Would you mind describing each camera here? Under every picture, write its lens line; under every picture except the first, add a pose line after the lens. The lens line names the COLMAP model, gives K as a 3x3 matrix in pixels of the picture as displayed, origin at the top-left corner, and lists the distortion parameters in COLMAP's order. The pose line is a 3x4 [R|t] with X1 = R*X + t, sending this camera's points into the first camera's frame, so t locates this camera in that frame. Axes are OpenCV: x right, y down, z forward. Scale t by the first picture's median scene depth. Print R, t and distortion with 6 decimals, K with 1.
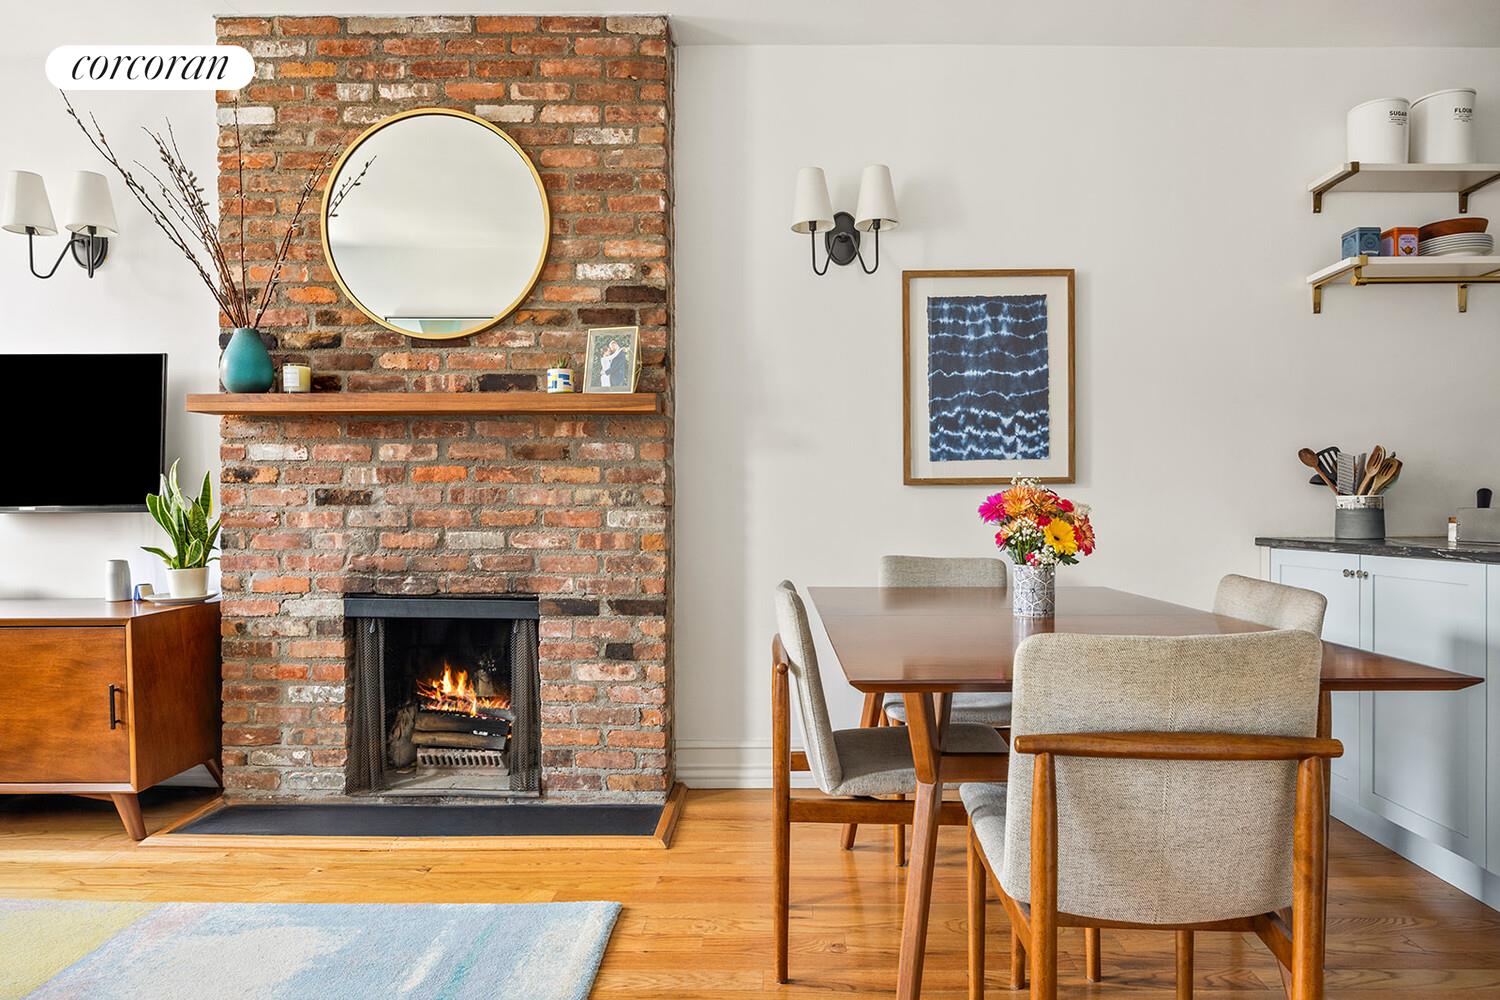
lens RADIAL K [[921.7, 0, 764.3], [0, 921.7, 514.6], [0, 0, 1]] dist [-0.003847, -0.000677]
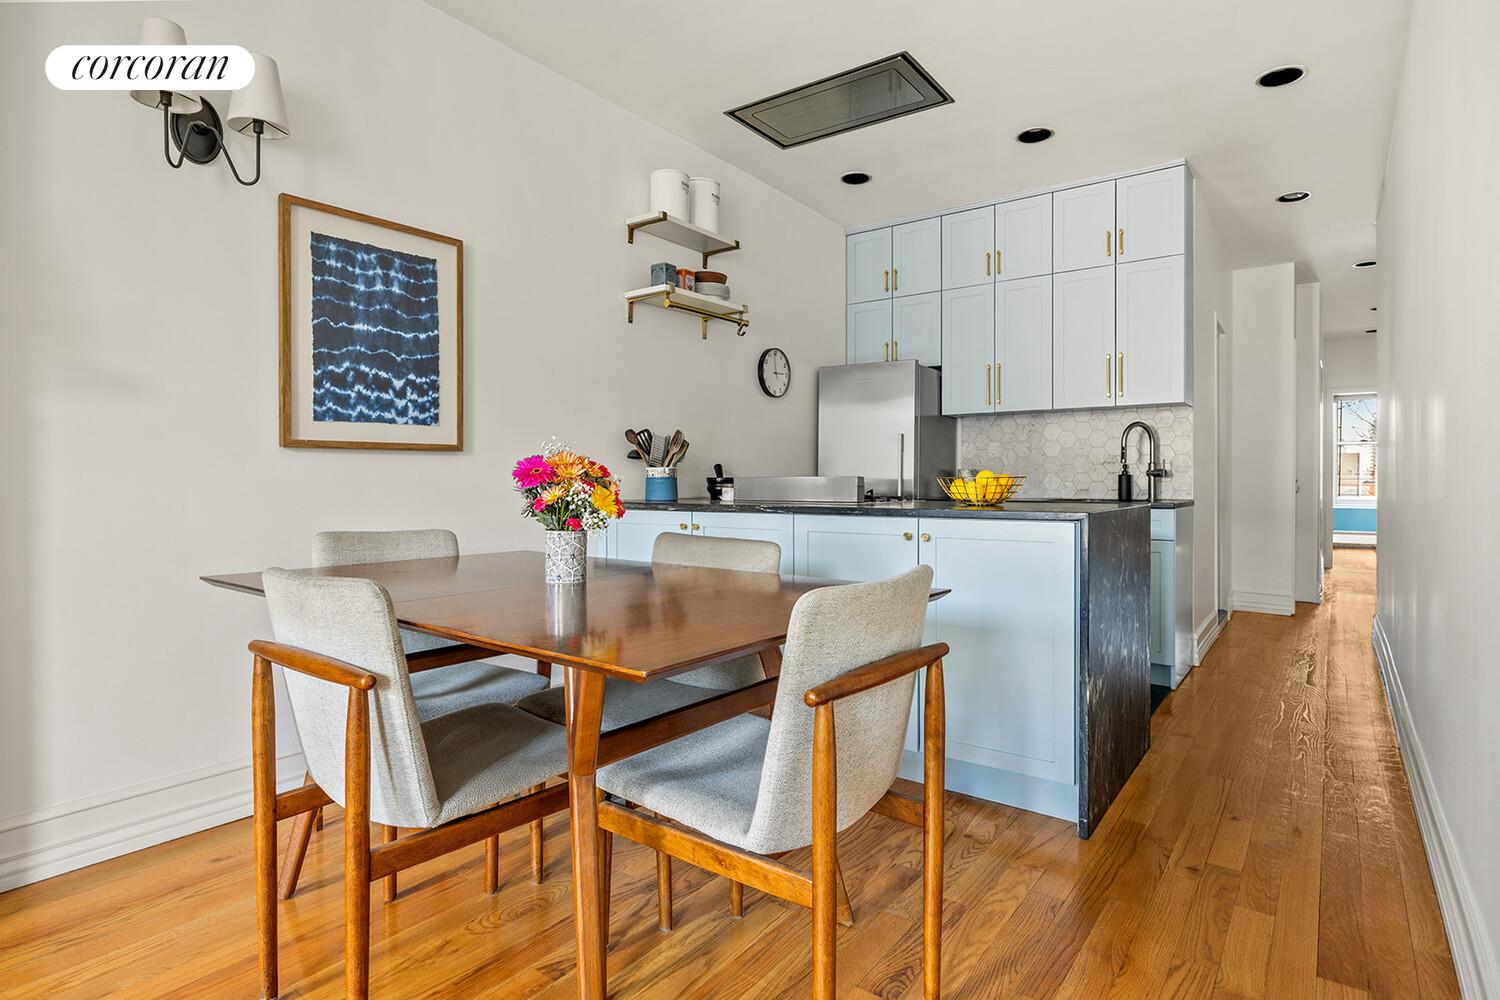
lens RADIAL K [[805.5, 0, 774.0], [0, 805.5, 484.2], [0, 0, 1]] dist [-0.003247, -0.000840]
pose [[0.568530, -0.002183, 0.822659, -0.209316], [0.003273, 0.999995, 0.000392, 0.003446], [-0.822656, 0.002469, 0.568534, 0.221353]]
